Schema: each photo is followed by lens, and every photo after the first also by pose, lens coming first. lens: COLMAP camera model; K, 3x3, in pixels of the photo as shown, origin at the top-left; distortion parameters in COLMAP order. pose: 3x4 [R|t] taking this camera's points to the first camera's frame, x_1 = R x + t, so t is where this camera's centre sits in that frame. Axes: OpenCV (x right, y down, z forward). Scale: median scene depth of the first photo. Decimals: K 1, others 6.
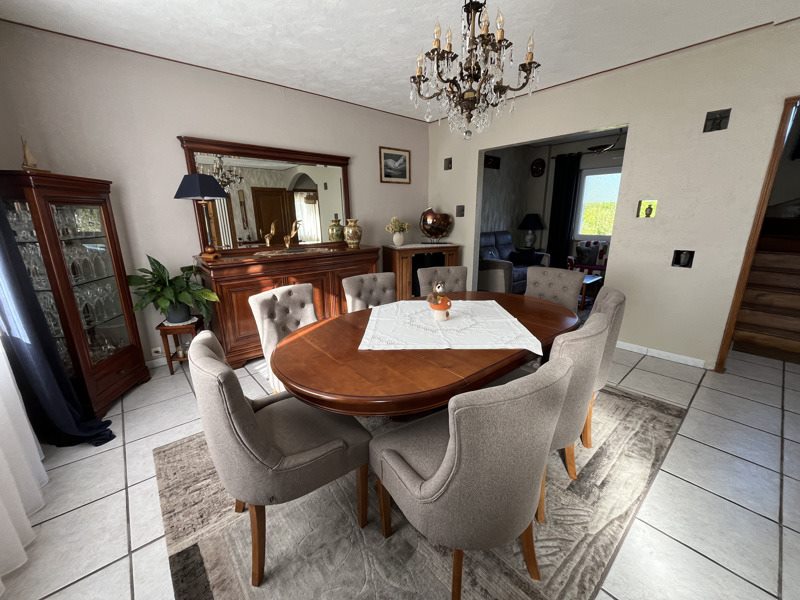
lens RADIAL K [[321.5, 0, 400.5], [0, 321.5, 300.3], [0, 0, 1]] dist [0.000449, 0.000013]
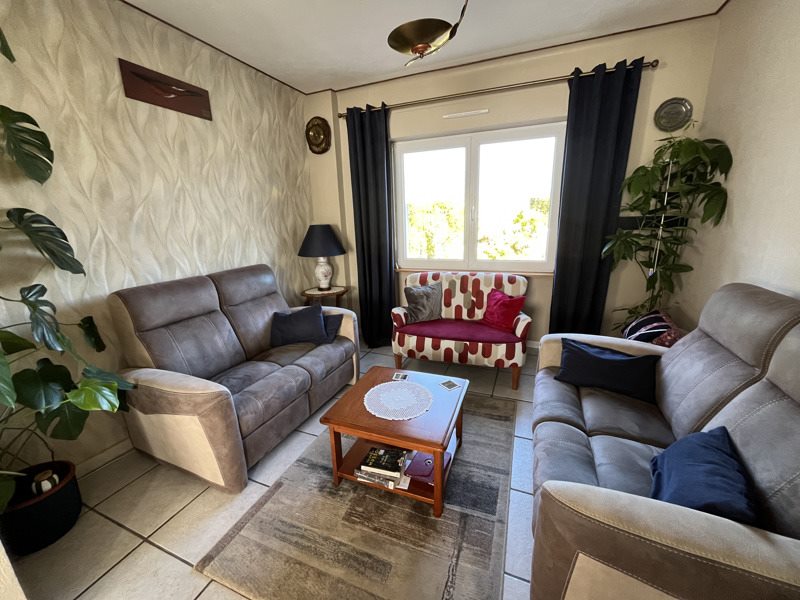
lens RADIAL K [[321.5, 0, 401.1], [0, 321.5, 300.8], [0, 0, 1]] dist [0.000449, 0.000013]
pose [[0.891306, -0.130756, 0.434138, 0.301967], [0.138655, 0.990248, 0.013582, -0.146196], [-0.431680, 0.048090, 0.900744, 0.517549]]
